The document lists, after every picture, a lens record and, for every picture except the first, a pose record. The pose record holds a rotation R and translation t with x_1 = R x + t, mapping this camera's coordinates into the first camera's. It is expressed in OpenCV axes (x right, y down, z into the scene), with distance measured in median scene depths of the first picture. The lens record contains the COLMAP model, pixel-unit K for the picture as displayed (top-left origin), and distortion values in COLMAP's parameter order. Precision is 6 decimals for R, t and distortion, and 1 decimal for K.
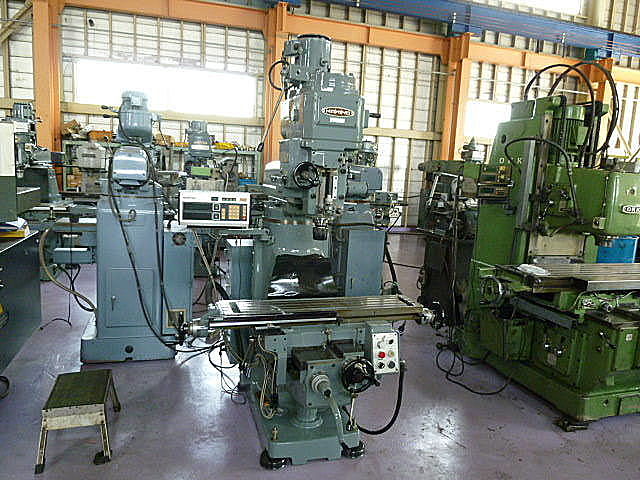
lens RADIAL K [[482.5, 0, 321.4], [0, 482.5, 243.2], [0, 0, 1]] dist [-0.028980, 0.002864]
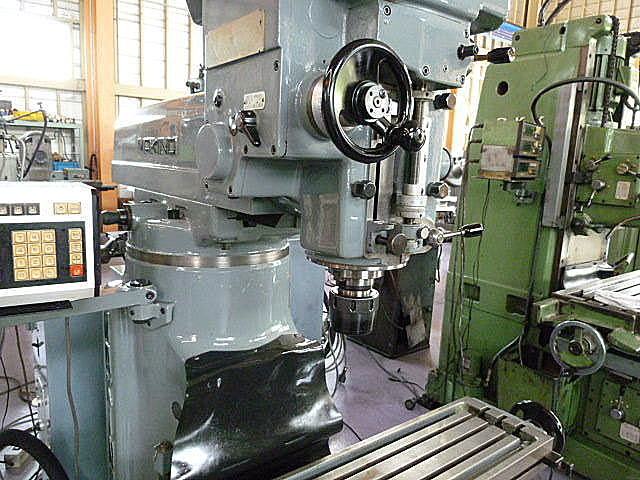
lens RADIAL K [[482.5, 0, 321.4], [0, 482.5, 243.2], [0, 0, 1]] dist [-0.028980, 0.002864]
pose [[0.943797, -0.066754, 0.323714, -0.052611], [0.055412, 0.997487, 0.044142, -0.033950], [-0.325847, -0.023724, 0.945125, 0.315589]]
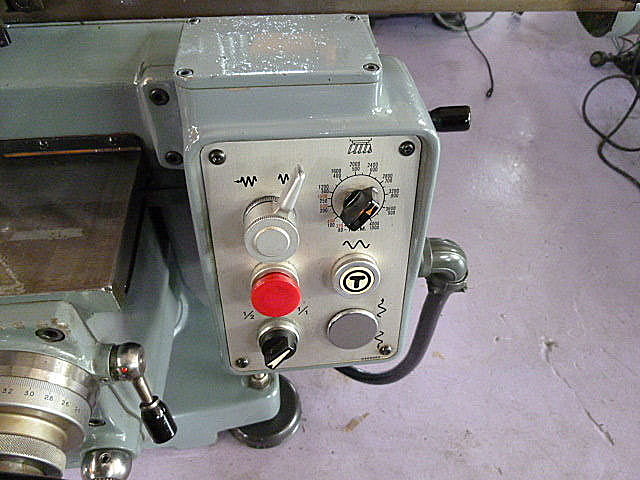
lens RADIAL K [[482.5, 0, 321.4], [0, 482.5, 243.2], [0, 0, 1]] dist [-0.028980, 0.002864]
pose [[0.979271, 0.128647, -0.156453, 0.067352], [-0.003640, 0.783458, 0.621434, 0.057123], [0.202520, -0.607983, 0.767686, 0.383691]]
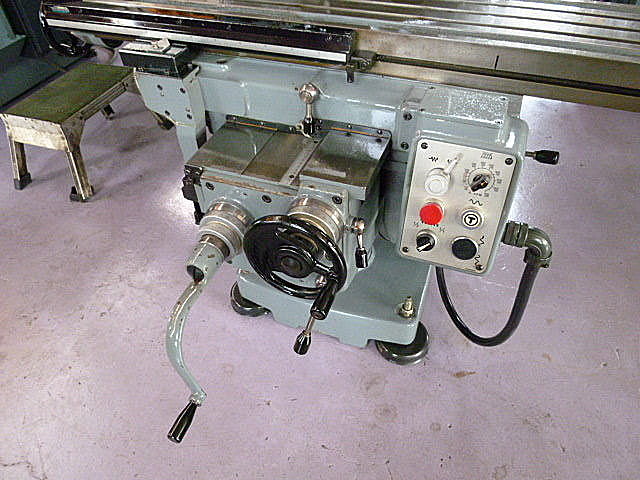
lens RADIAL K [[482.5, 0, 321.4], [0, 482.5, 243.2], [0, 0, 1]] dist [-0.028980, 0.002864]
pose [[0.770269, 0.389133, -0.505234, 0.098291], [-0.020909, 0.807236, 0.589858, 0.030423], [0.637376, -0.443786, 0.629925, 0.322037]]
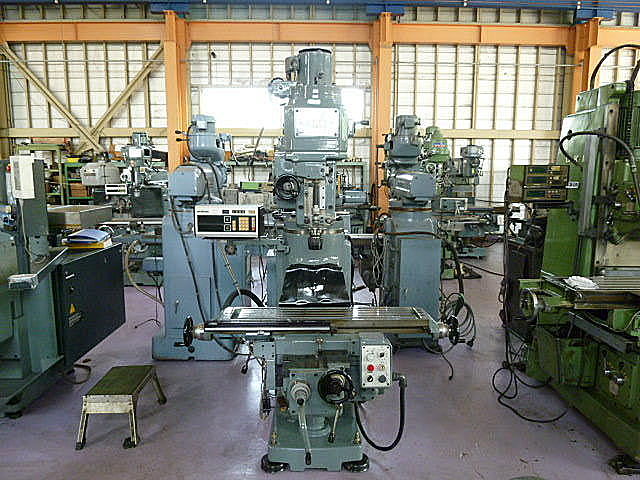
lens RADIAL K [[482.5, 0, 321.4], [0, 482.5, 243.2], [0, 0, 1]] dist [-0.028980, 0.002864]
pose [[0.957503, -0.007496, -0.288326, 0.132476], [0.001691, 0.999791, -0.020375, 0.000212], [0.288418, 0.019022, 0.957315, 0.015862]]
